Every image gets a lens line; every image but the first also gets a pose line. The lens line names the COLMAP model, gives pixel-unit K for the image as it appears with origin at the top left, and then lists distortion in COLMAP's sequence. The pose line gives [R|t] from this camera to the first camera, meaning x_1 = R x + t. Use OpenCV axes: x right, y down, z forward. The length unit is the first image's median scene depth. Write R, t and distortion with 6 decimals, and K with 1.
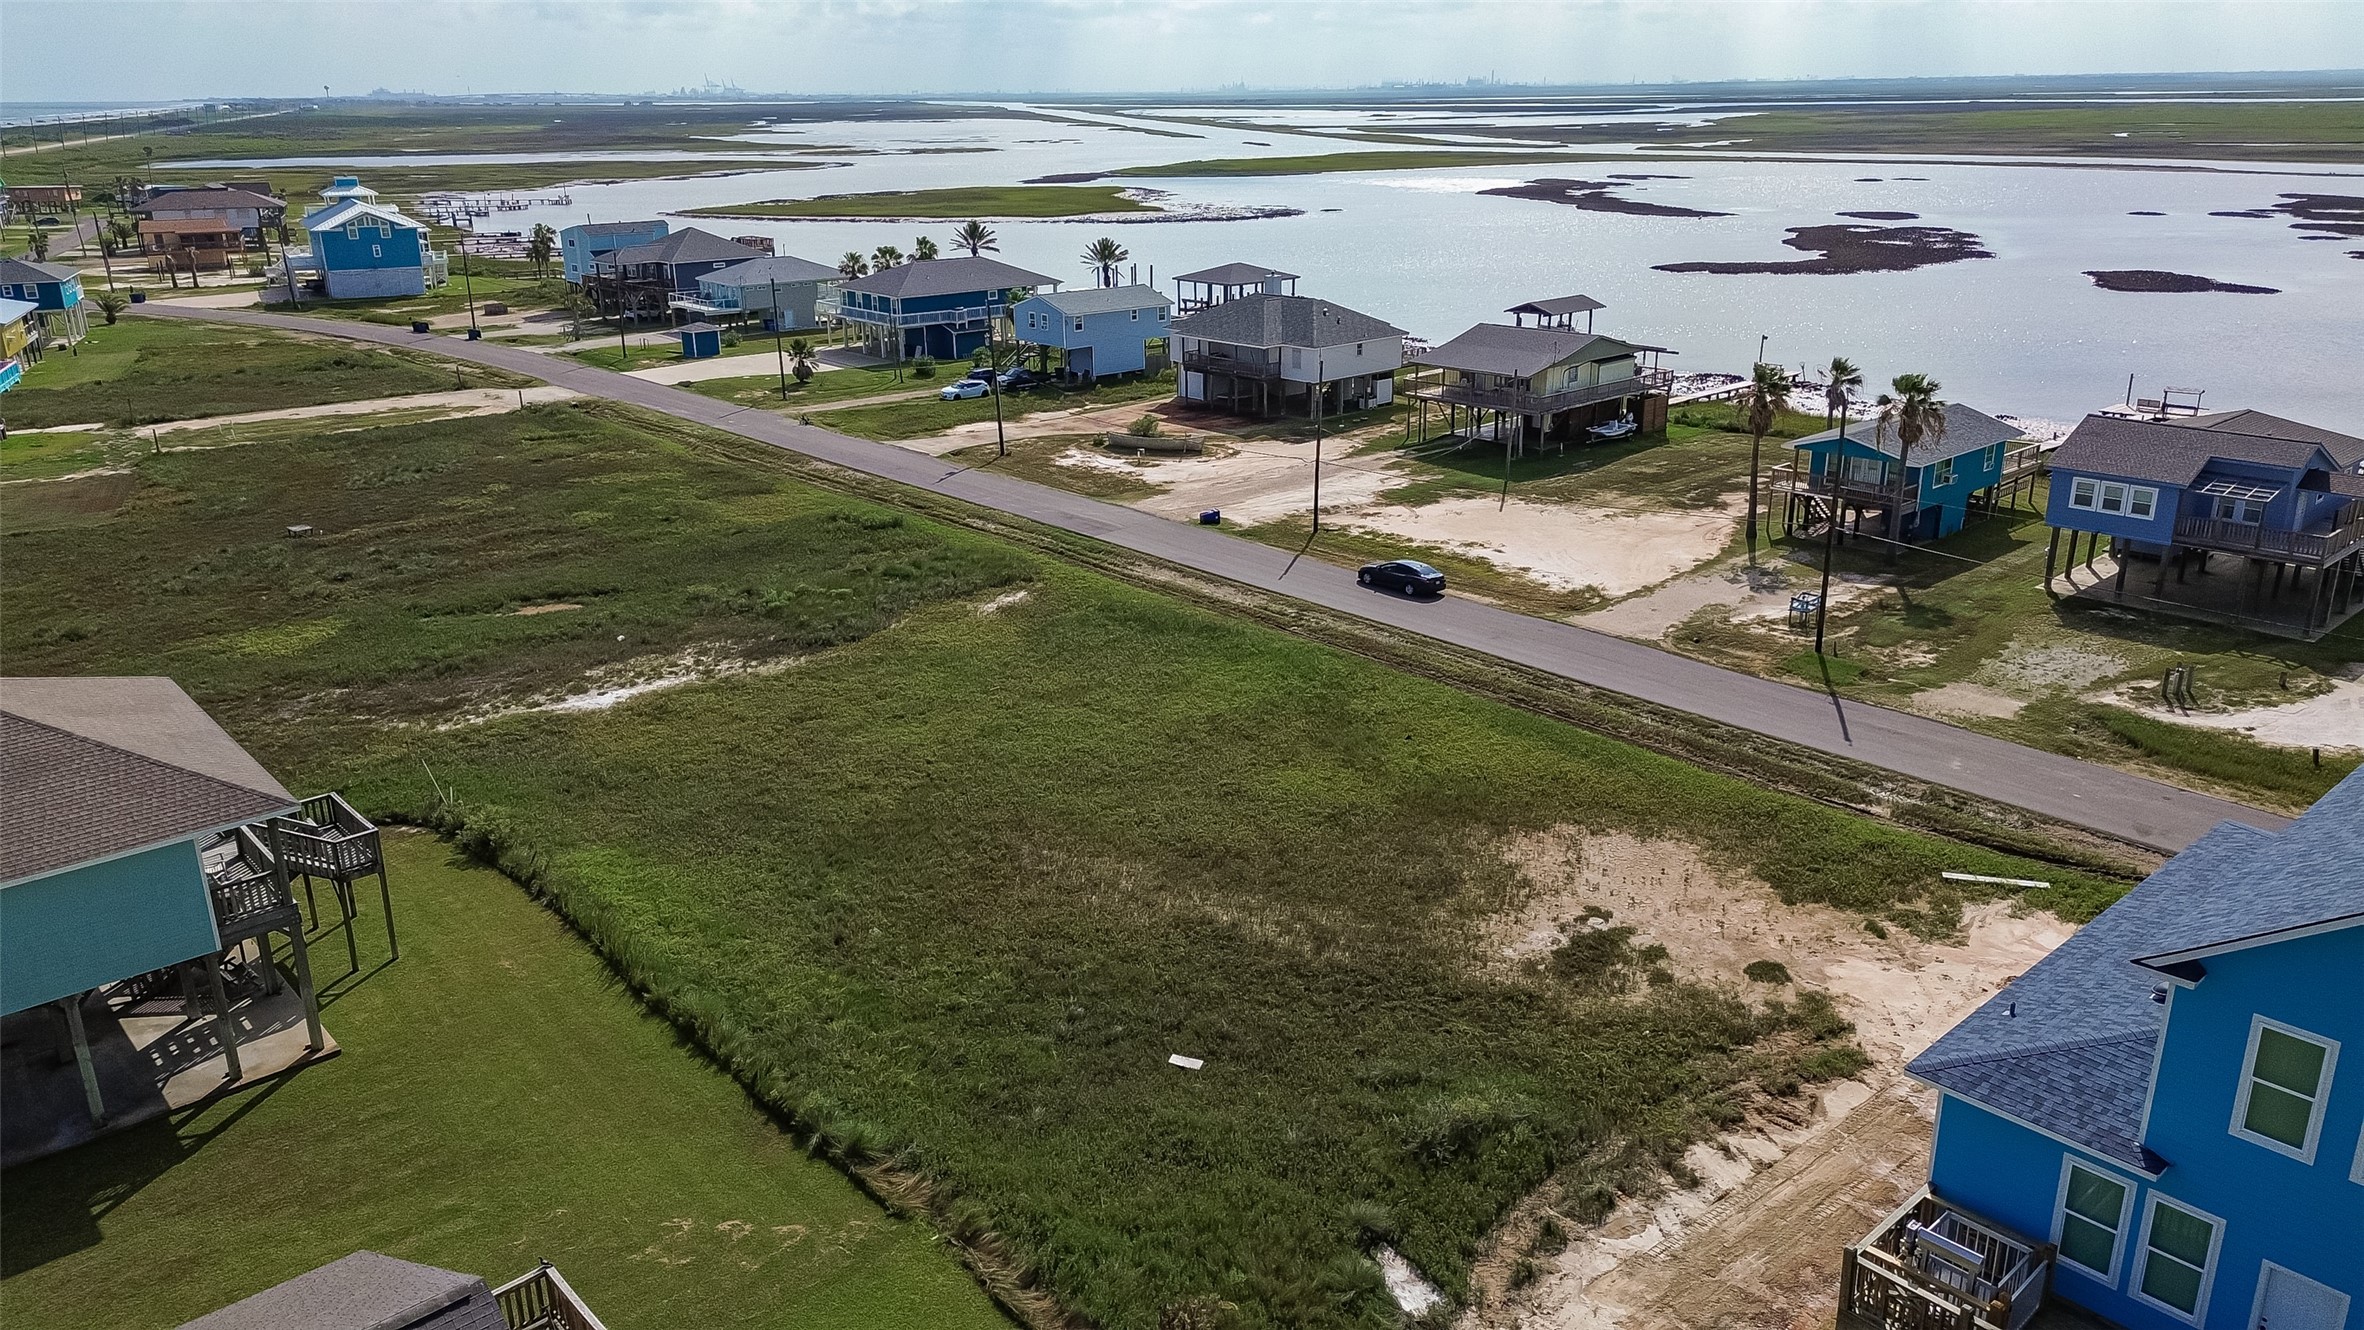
lens RADIAL K [[1666.2, 0, 1175.7], [0, 1666.2, 671.9], [0, 0, 1]] dist [0.072866, -0.073390]
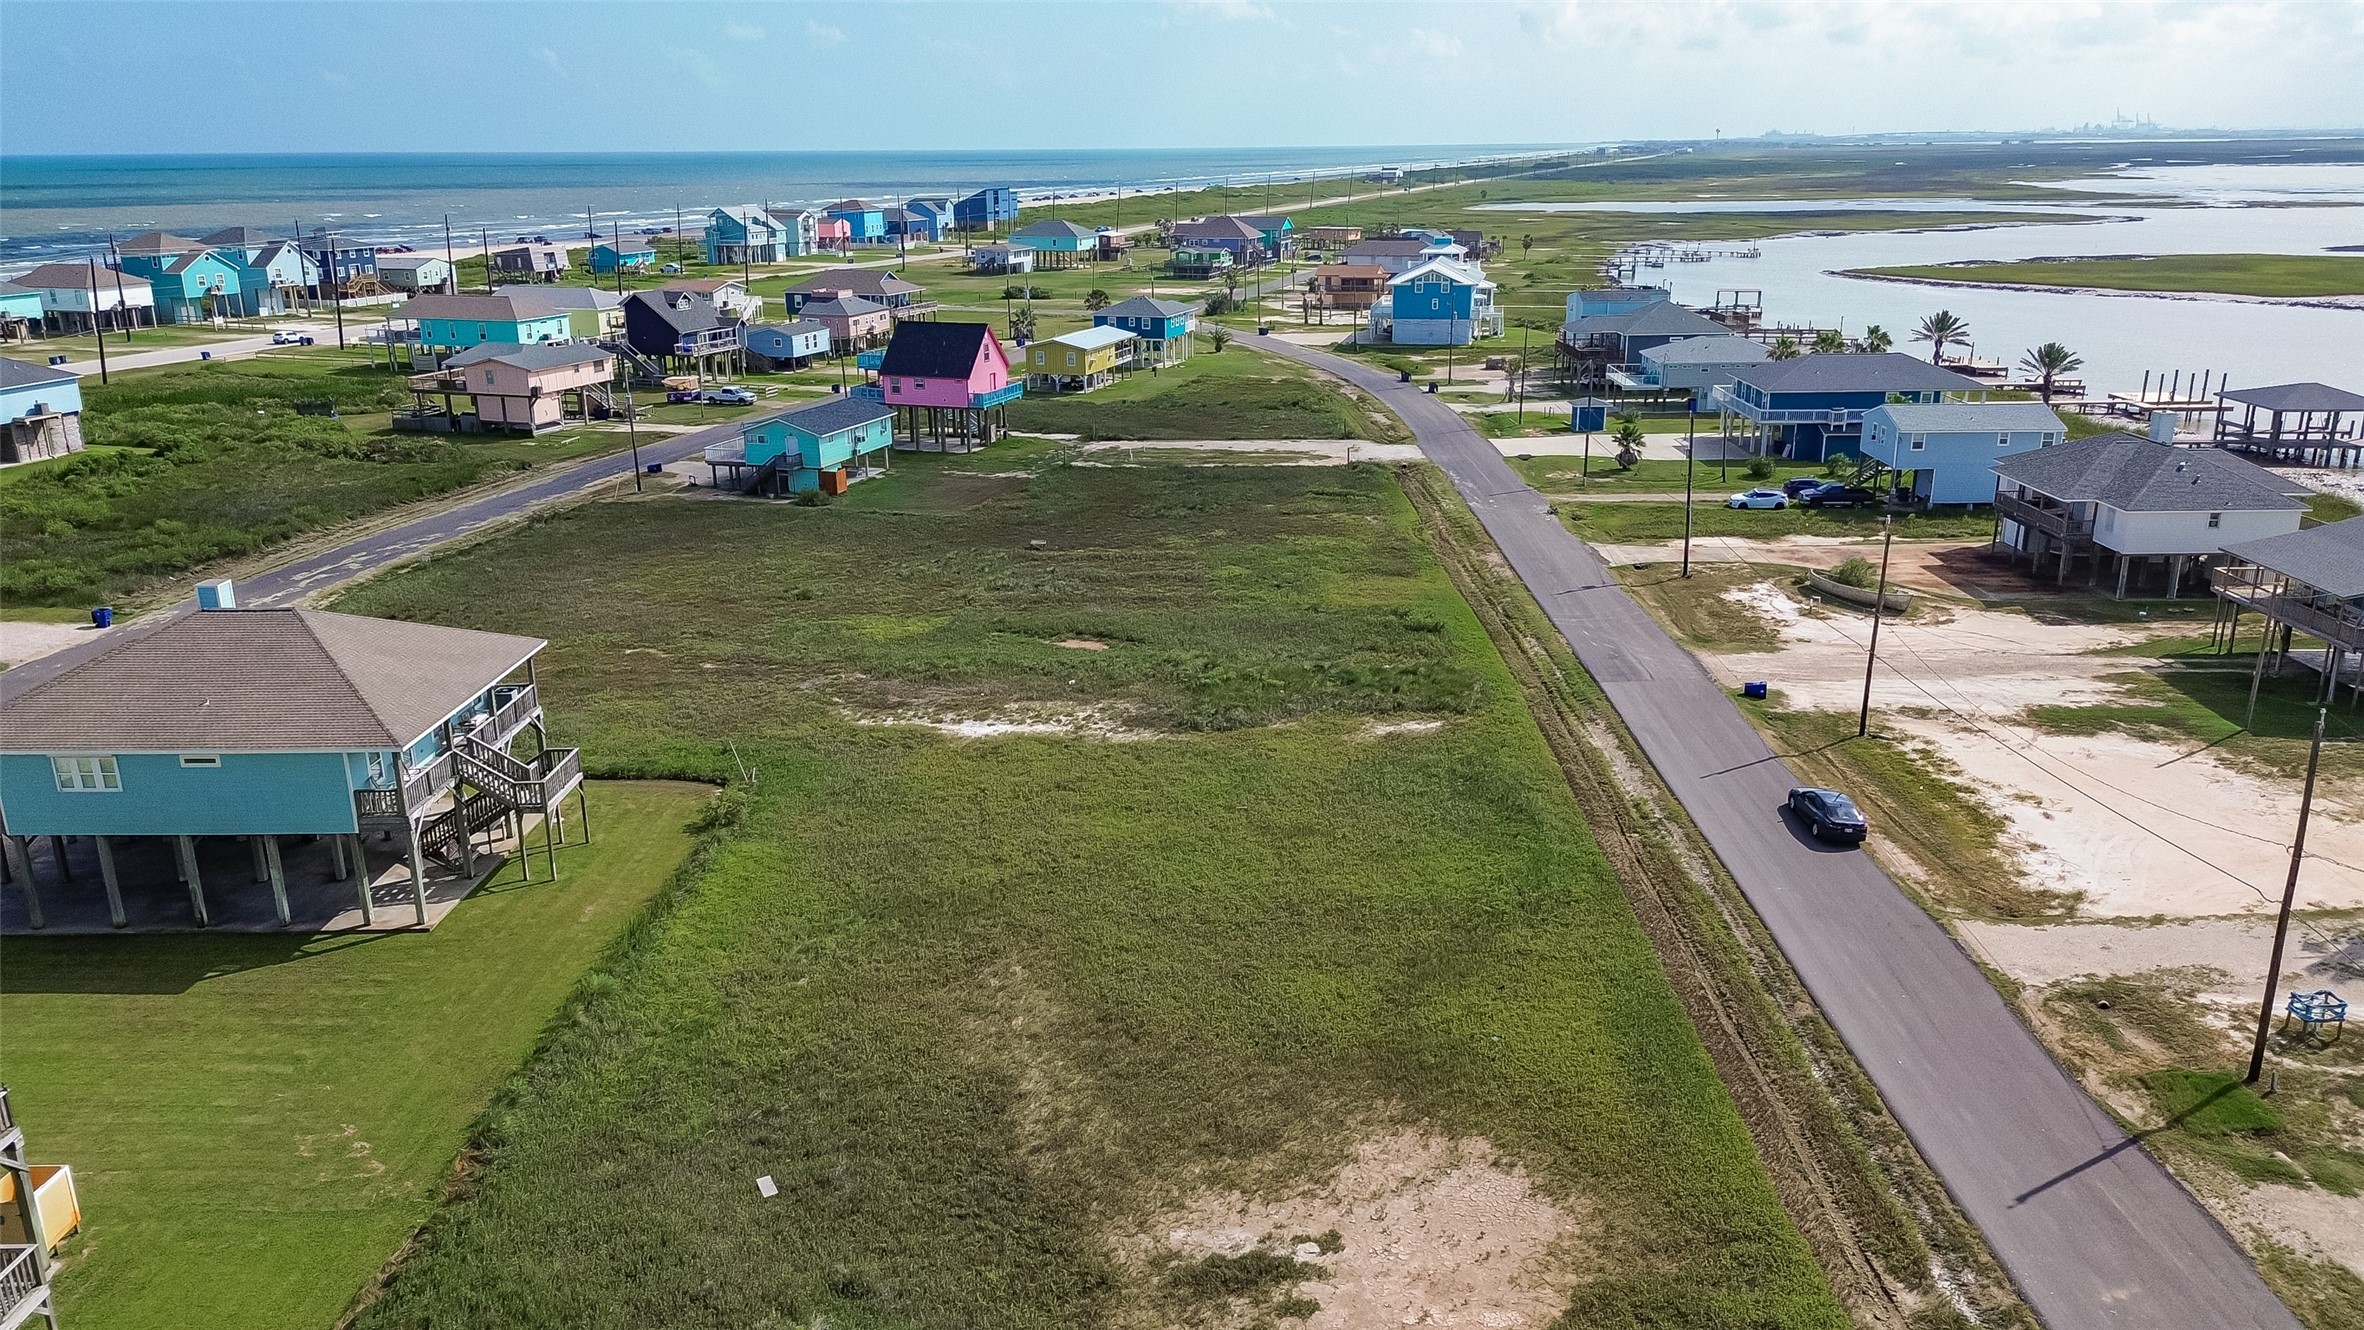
lens RADIAL K [[1666.2, 0, 1182.8], [0, 1666.2, 657.4], [0, 0, 1]] dist [0.072866, -0.073390]
pose [[0.736452, 0.202240, -0.645552, 0.486067], [-0.220536, 0.973910, 0.053520, -0.122167], [0.639533, 0.102953, 0.761839, 0.198088]]
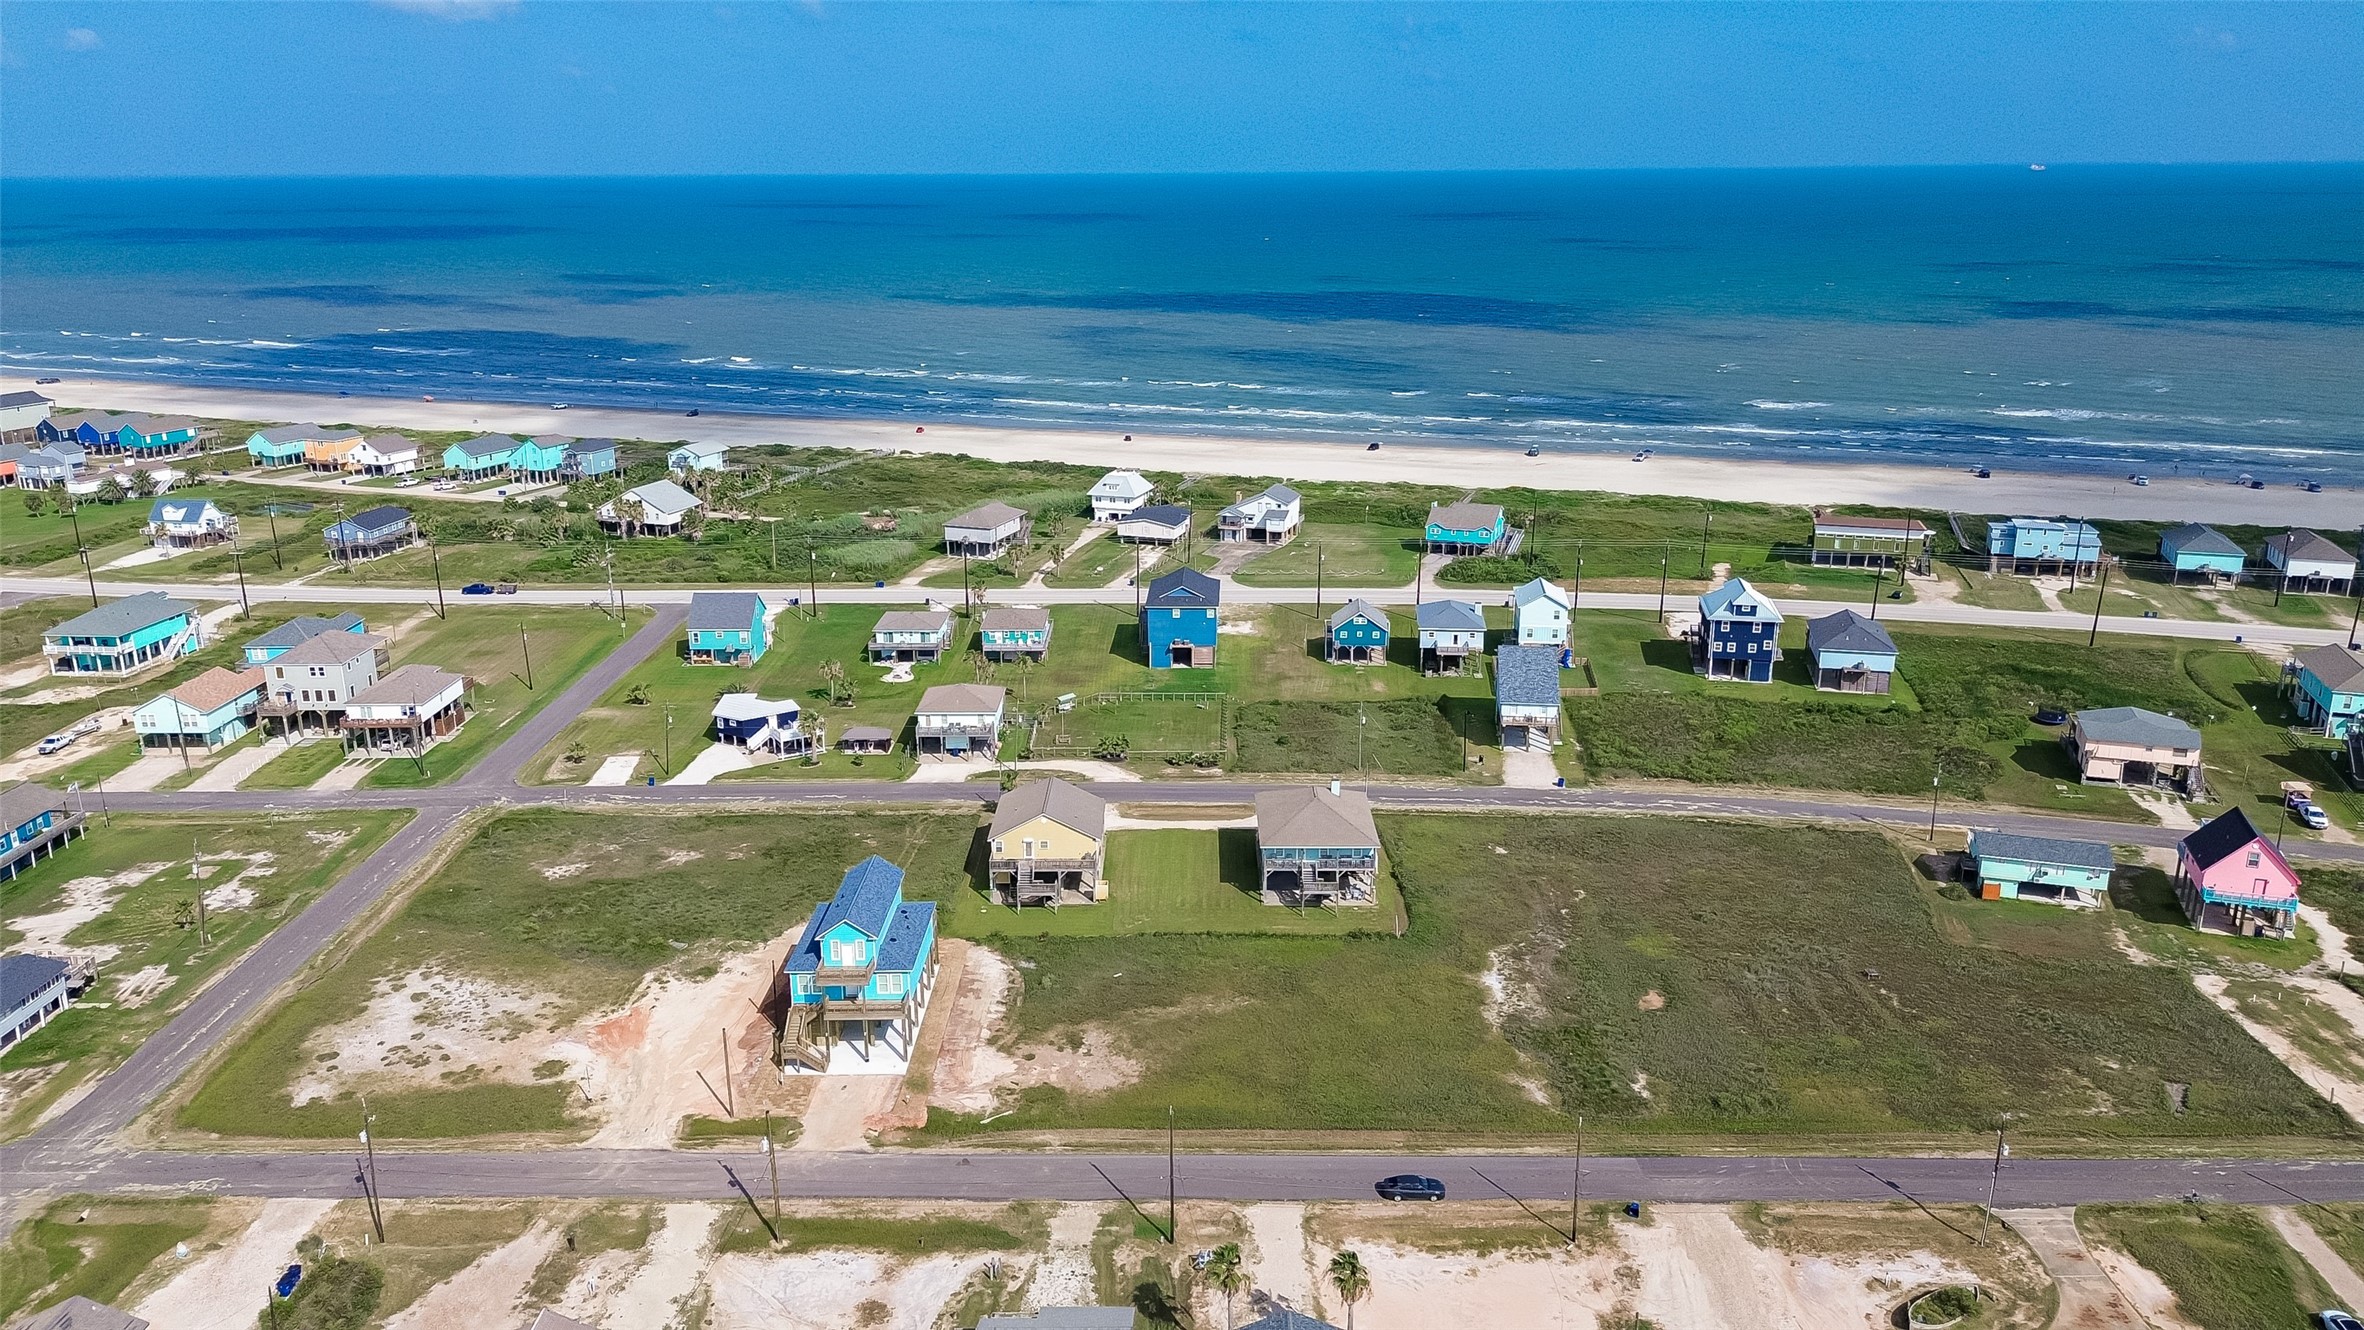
lens RADIAL K [[1666.2, 0, 1187.9], [0, 1666.2, 642.4], [0, 0, 1]] dist [0.072866, -0.073390]
pose [[-0.666564, 0.217097, -0.713135, 1.504313], [-0.232838, 0.848156, 0.475834, -1.390882], [0.708151, 0.483219, -0.514802, 1.648138]]
